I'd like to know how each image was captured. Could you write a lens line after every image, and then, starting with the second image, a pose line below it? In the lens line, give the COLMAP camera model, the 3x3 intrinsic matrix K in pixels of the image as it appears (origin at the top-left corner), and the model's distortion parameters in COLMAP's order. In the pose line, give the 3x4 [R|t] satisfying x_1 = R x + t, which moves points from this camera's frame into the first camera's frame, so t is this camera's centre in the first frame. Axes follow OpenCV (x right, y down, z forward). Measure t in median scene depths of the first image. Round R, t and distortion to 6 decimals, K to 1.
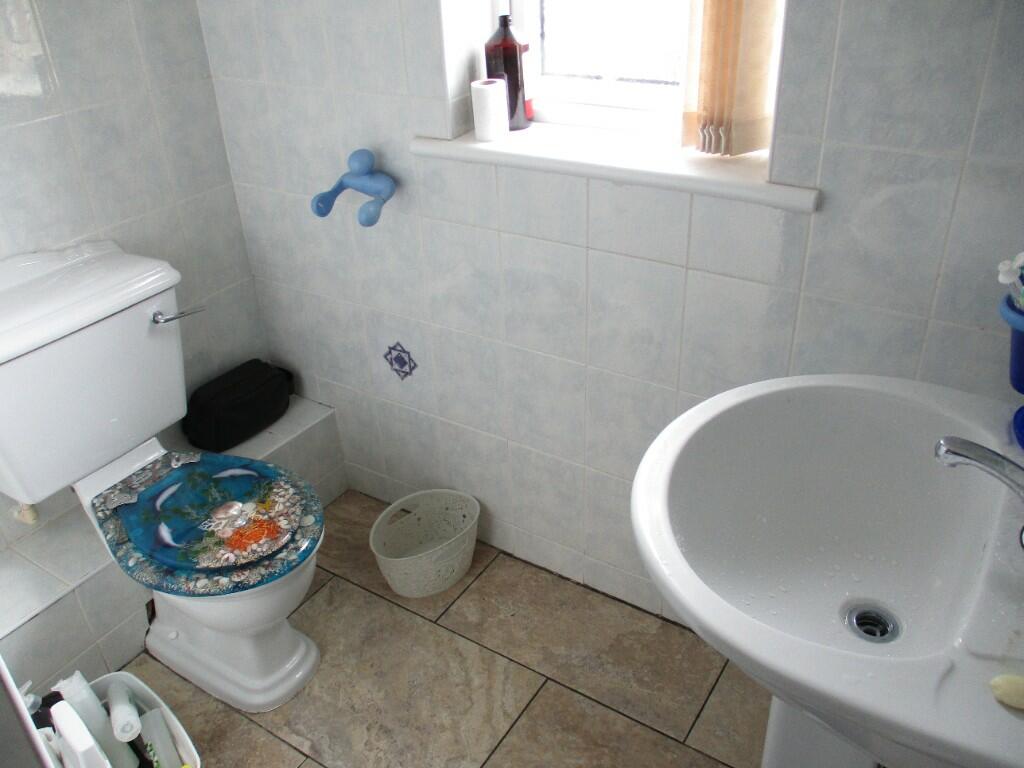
lens RADIAL K [[863.9, 0, 501.2], [0, 863.9, 381.0], [0, 0, 1]] dist [-0.019256, 0.014234]
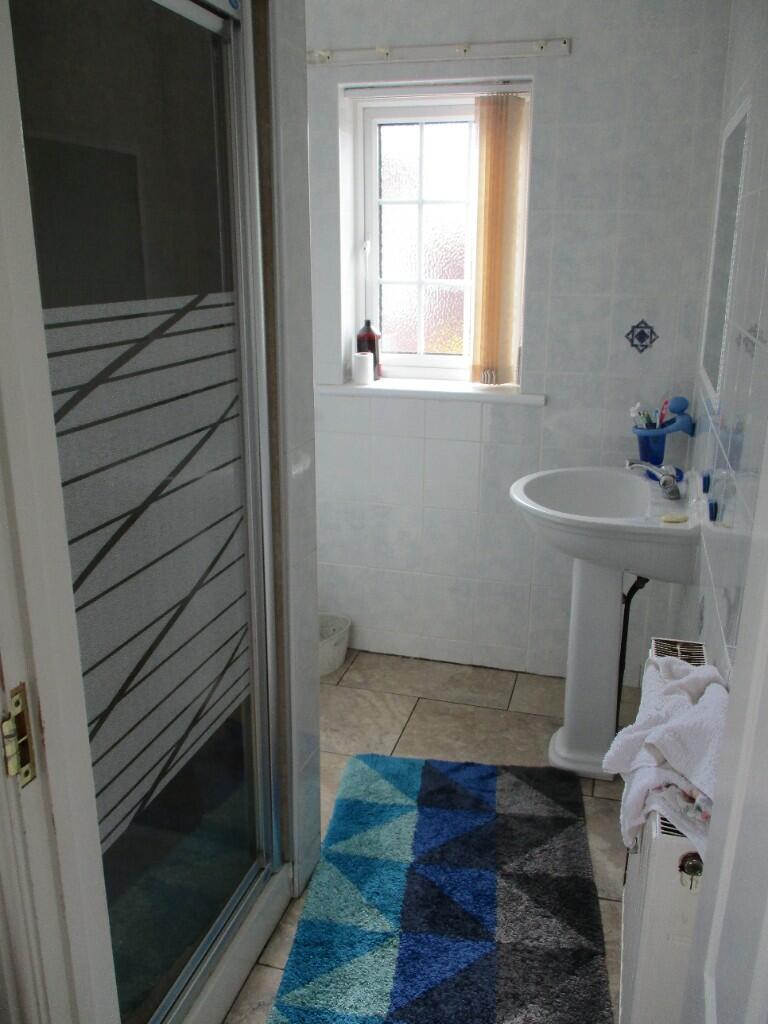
lens RADIAL K [[863.9, 0, 391.3], [0, 863.9, 512.8], [0, 0, 1]] dist [-0.019256, 0.014234]
pose [[0.950637, -0.040262, 0.307683, -0.535356], [0.111120, 0.969961, -0.216400, 0.388975], [-0.289727, 0.239907, 0.926554, -0.646259]]
